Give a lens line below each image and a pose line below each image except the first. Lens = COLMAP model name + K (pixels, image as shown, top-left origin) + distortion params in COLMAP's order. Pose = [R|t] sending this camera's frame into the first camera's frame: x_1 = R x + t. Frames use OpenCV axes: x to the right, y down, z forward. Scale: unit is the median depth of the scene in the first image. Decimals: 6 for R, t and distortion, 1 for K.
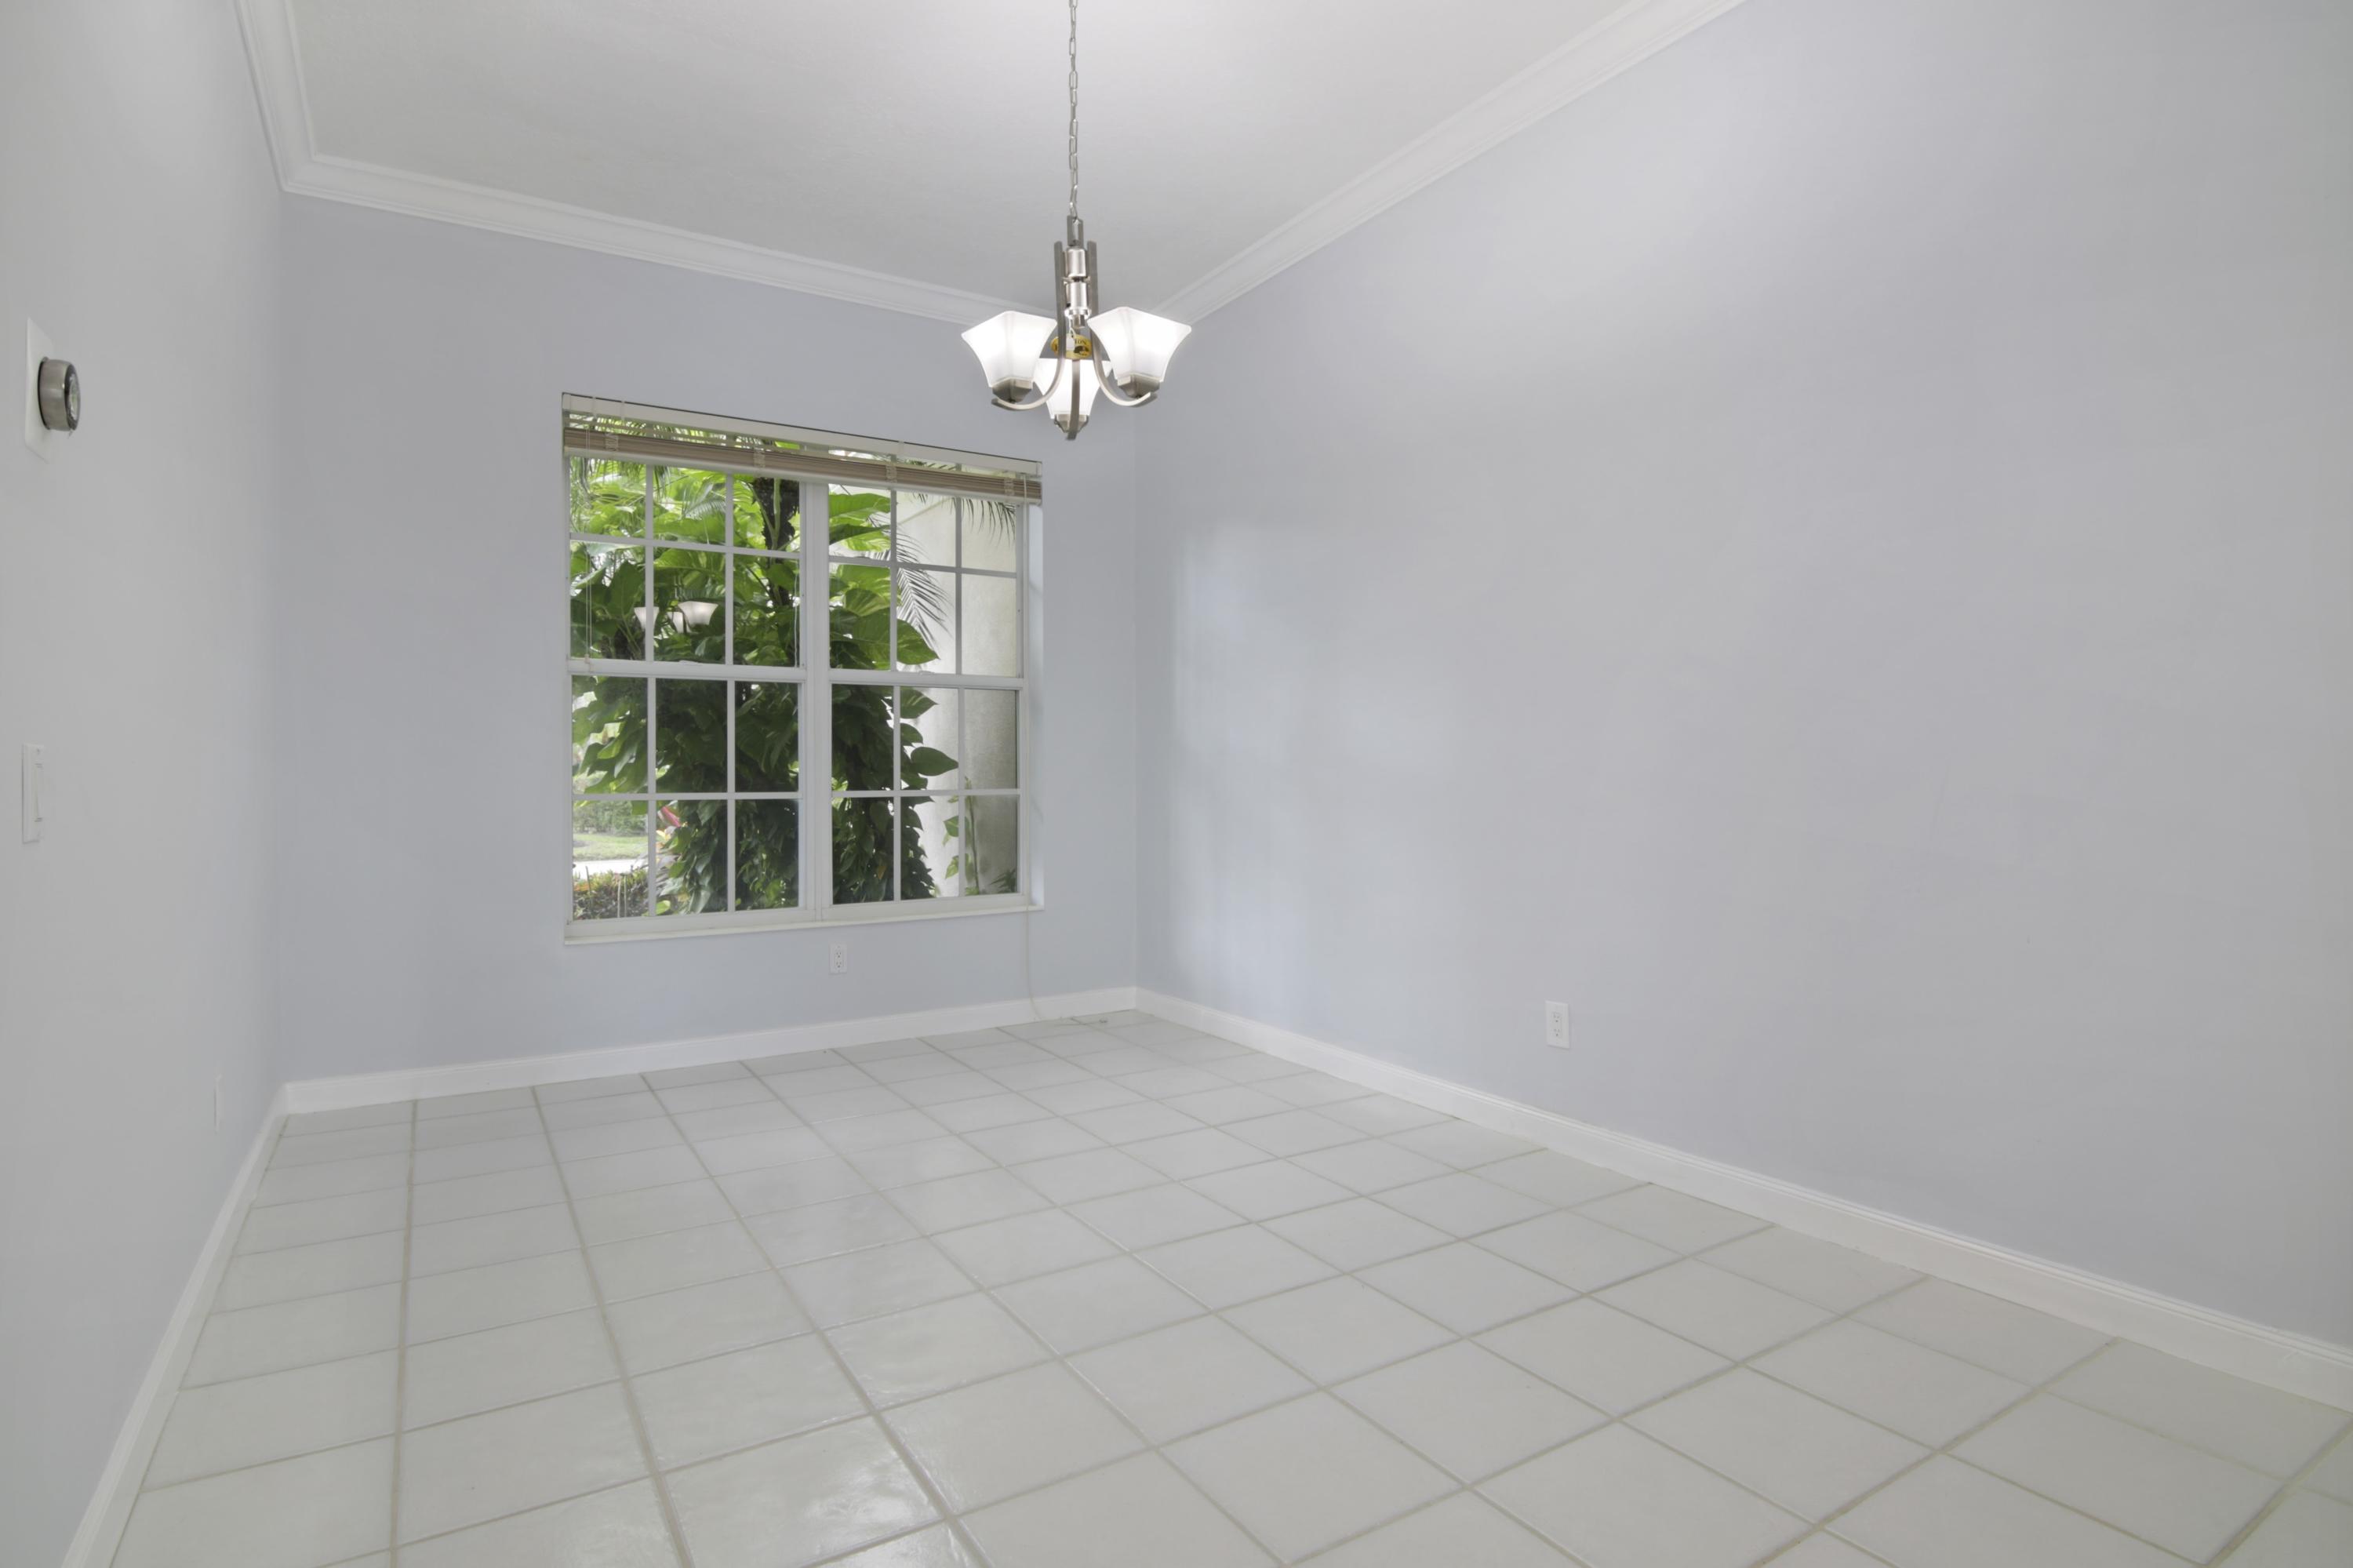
lens RADIAL K [[1195.0, 0, 1174.9], [0, 1195.0, 774.3], [0, 0, 1]] dist [-0.005400, -0.001915]
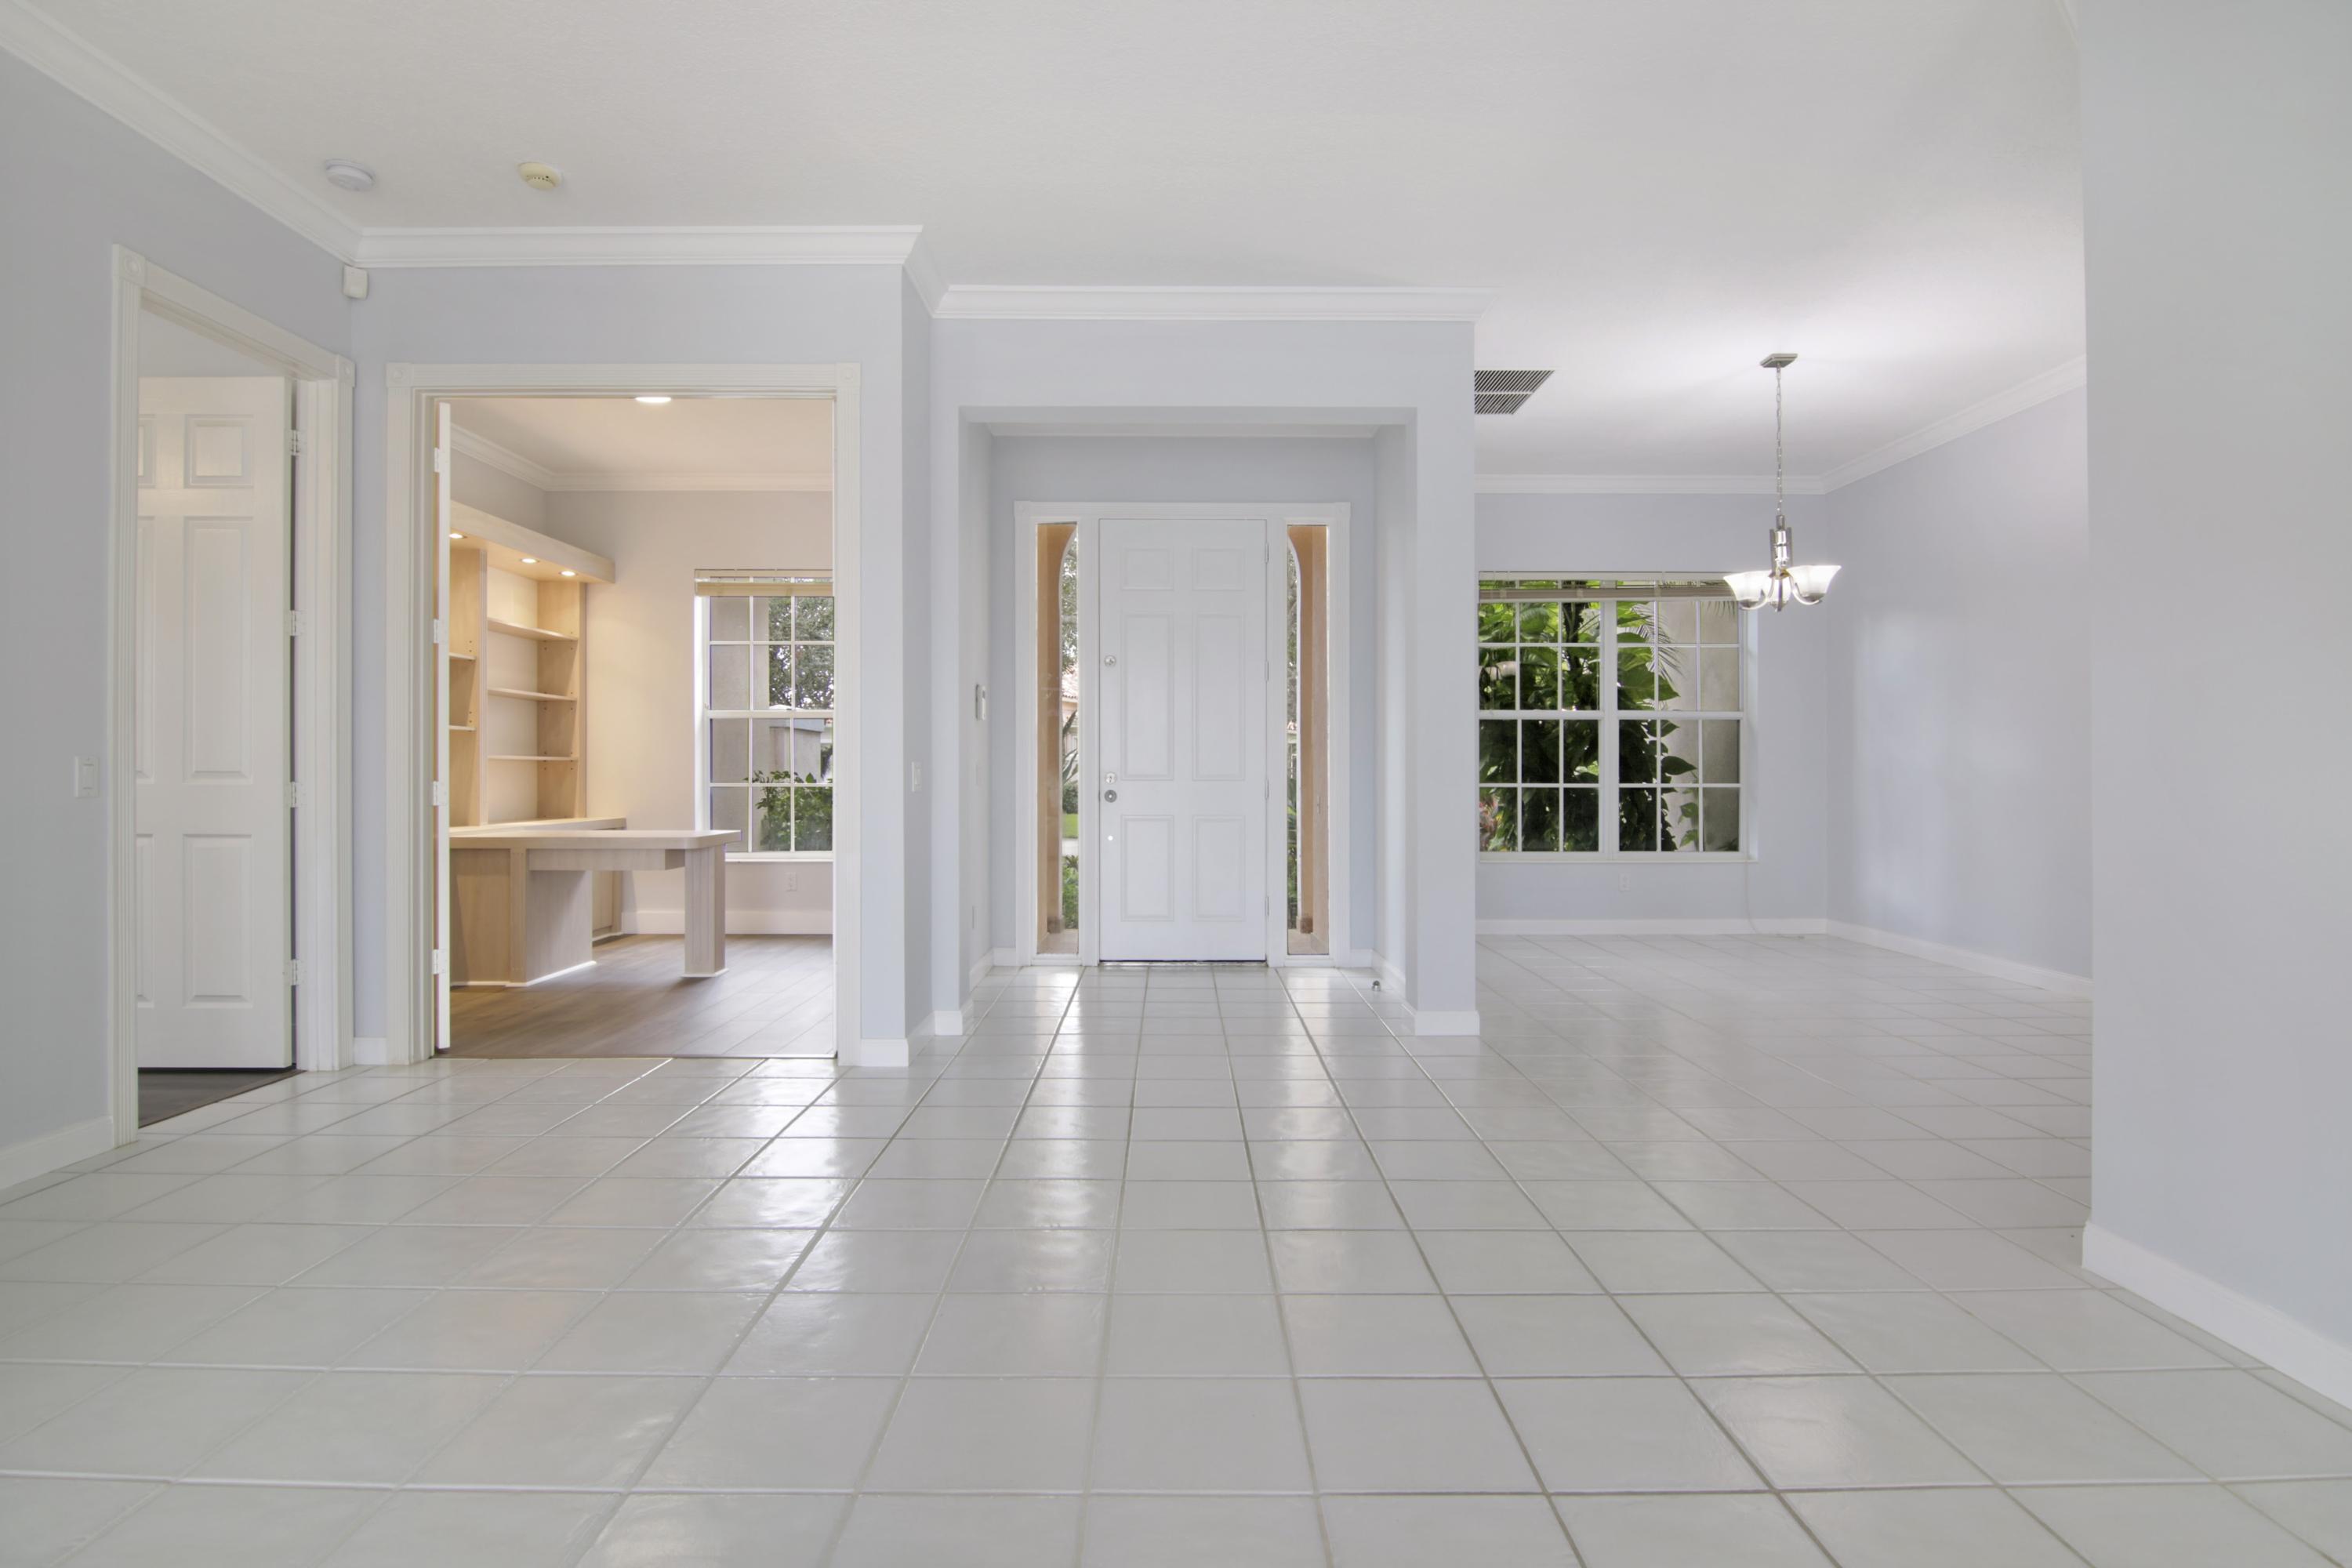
lens RADIAL K [[1194.4, 0, 1156.7], [0, 1194.4, 758.7], [0, 0, 1]] dist [-0.005400, -0.001915]
pose [[0.843311, 0.001386, -0.537424, 0.064658], [-0.004953, 0.999974, -0.005194, -0.008546], [0.537403, 0.007042, 0.843296, -0.738004]]
